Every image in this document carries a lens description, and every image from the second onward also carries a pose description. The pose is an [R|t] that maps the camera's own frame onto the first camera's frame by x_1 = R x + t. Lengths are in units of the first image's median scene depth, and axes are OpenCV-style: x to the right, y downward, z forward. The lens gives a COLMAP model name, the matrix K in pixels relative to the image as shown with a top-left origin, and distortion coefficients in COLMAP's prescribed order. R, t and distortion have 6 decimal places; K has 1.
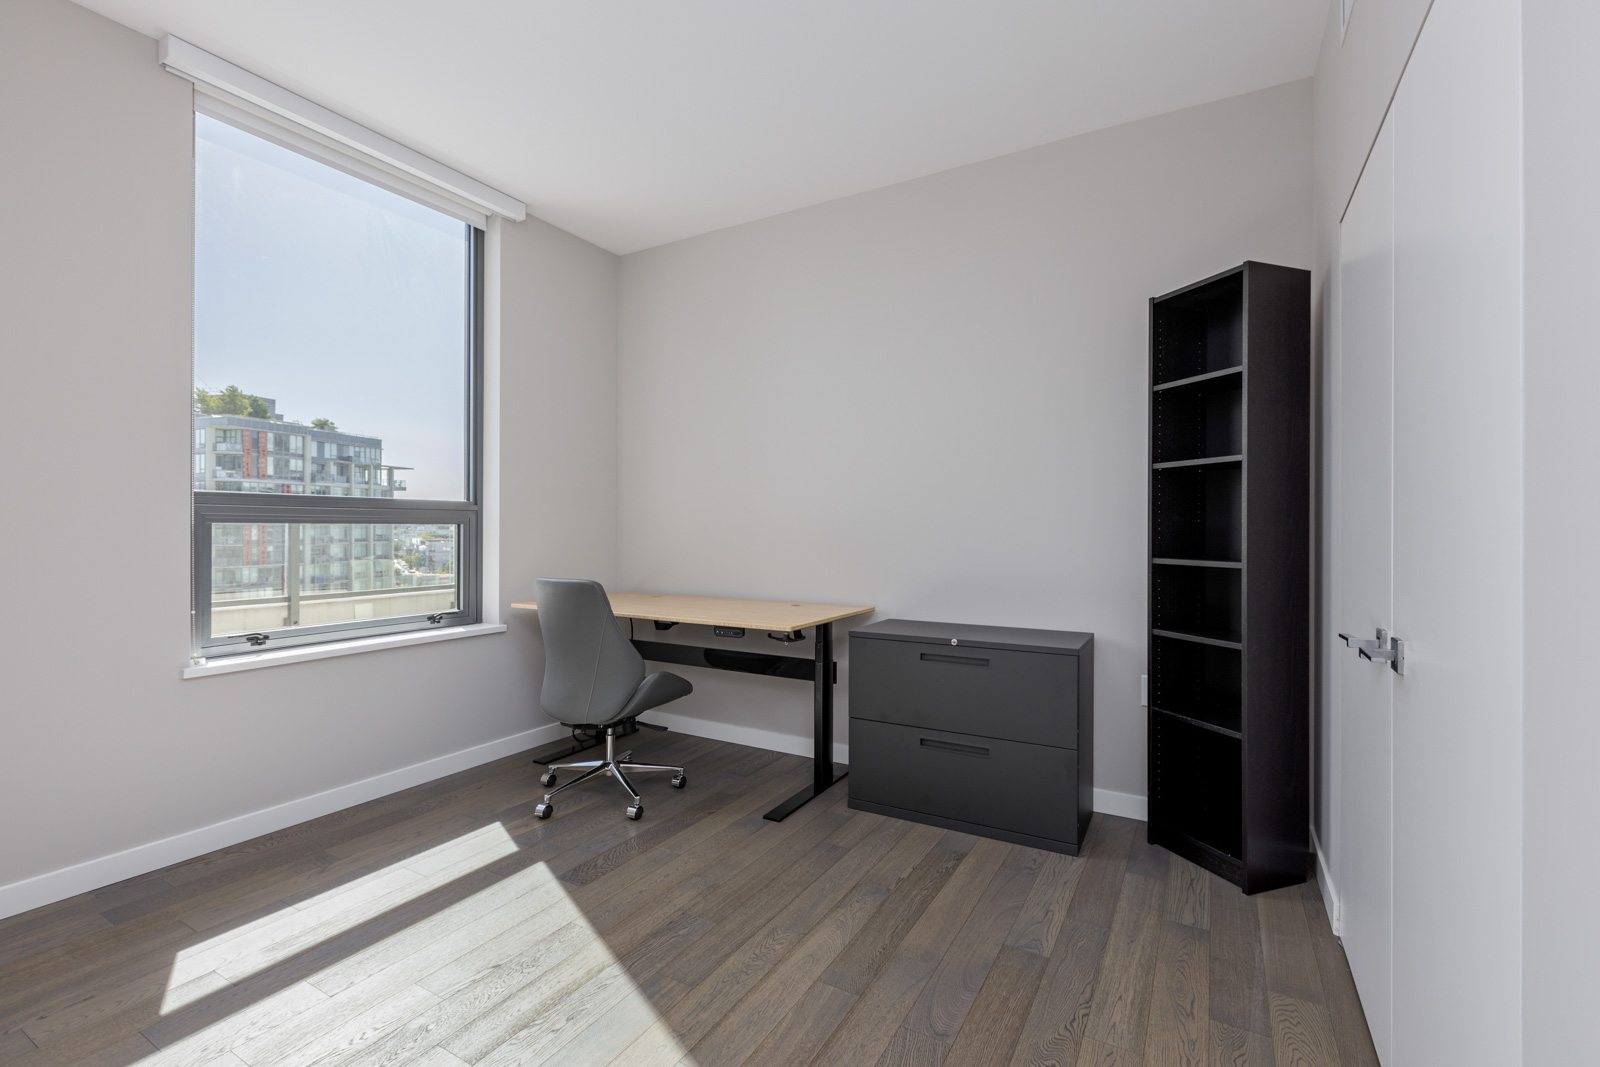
lens RADIAL K [[718.2, 0, 800.0], [0, 718.2, 533.5], [0, 0, 1]] dist [0.002231, 0.000043]
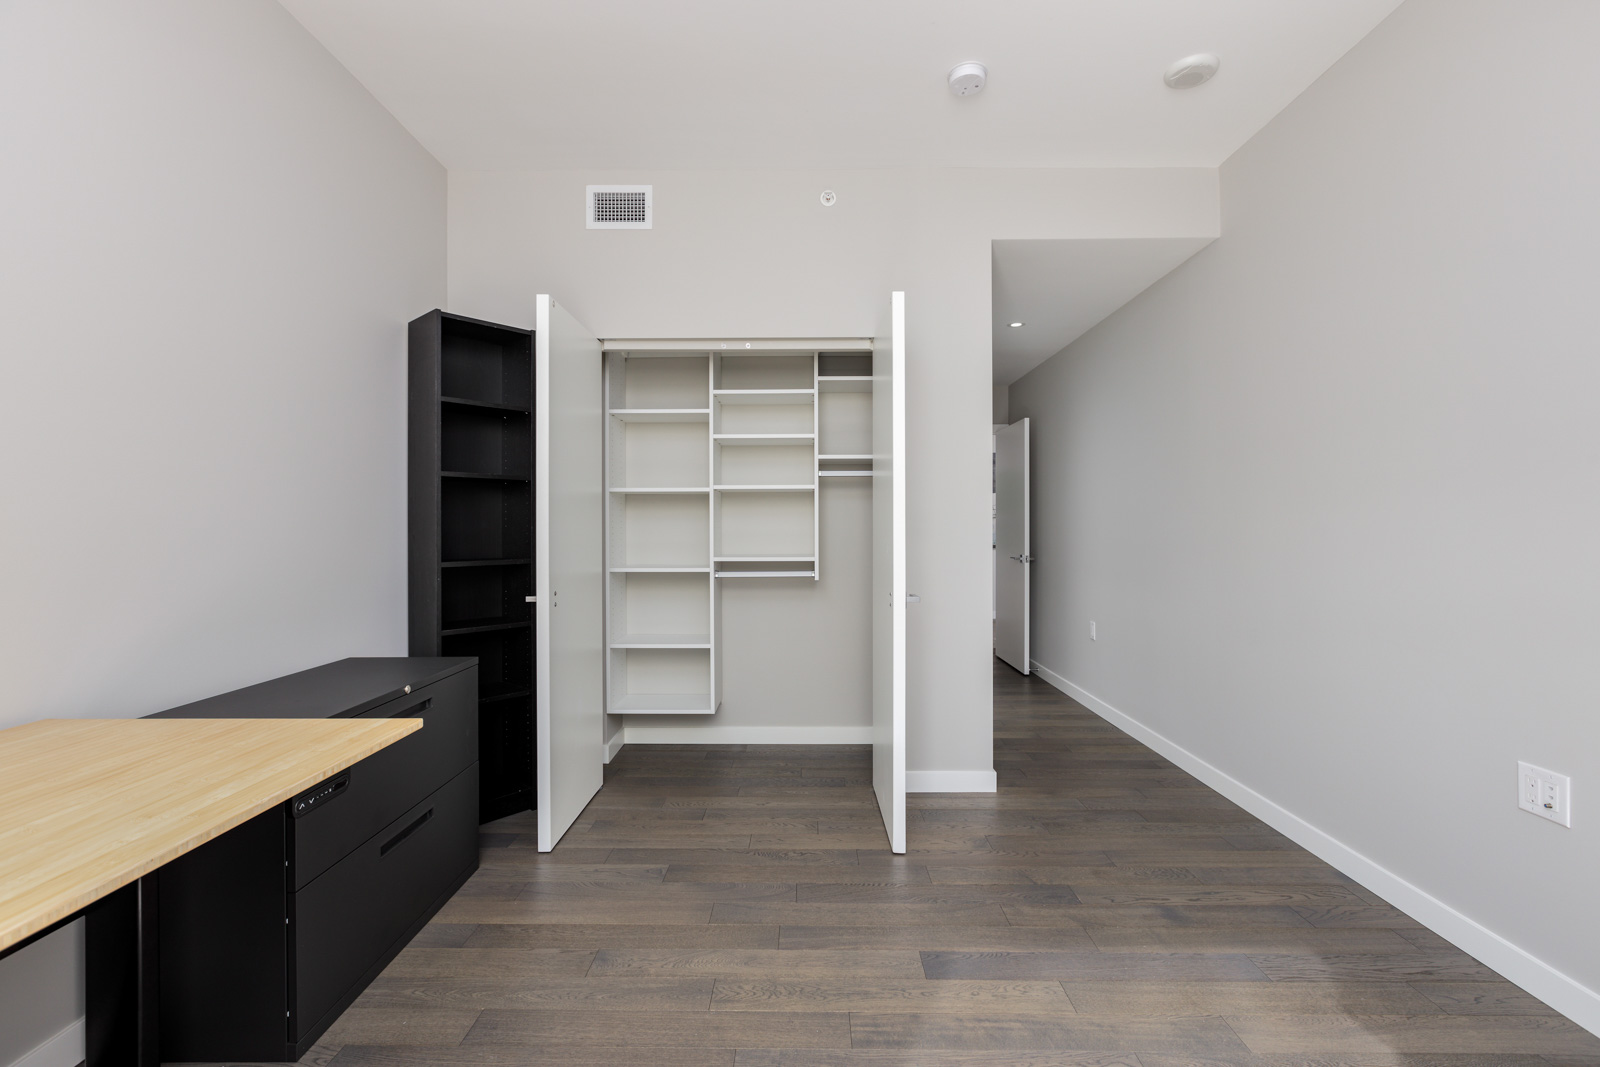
lens RADIAL K [[718.2, 0, 800.0], [0, 718.2, 533.5], [0, 0, 1]] dist [0.002231, 0.000043]
pose [[-0.506349, -0.008637, 0.862286, -0.765920], [0.004905, 0.999905, 0.012896, -0.019900], [-0.862315, 0.010759, -0.506258, 1.251423]]
